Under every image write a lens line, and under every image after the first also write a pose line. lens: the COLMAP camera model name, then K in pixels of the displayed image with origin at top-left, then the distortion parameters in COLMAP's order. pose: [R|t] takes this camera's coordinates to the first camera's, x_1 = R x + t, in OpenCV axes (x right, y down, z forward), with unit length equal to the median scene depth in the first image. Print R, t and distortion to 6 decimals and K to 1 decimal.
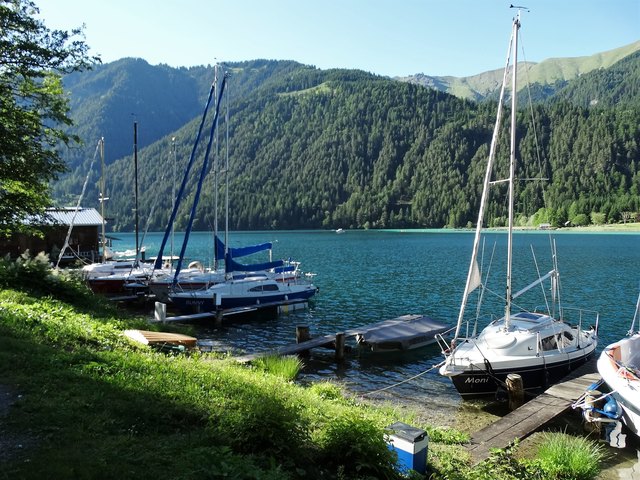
lens RADIAL K [[462.3, 0, 319.8], [0, 462.3, 239.4], [0, 0, 1]] dist [-0.012989, -0.002157]
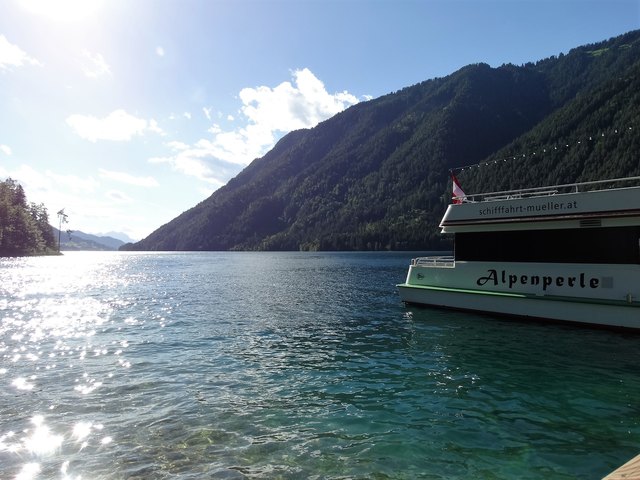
lens RADIAL K [[462.3, 0, 319.9], [0, 462.3, 240.4], [0, 0, 1]] dist [-0.012989, -0.002157]
pose [[0.777714, 0.000182, -0.628619, -0.059956], [-0.022846, 0.999347, -0.027976, -0.002204], [0.628204, 0.036119, 0.777210, 0.085258]]
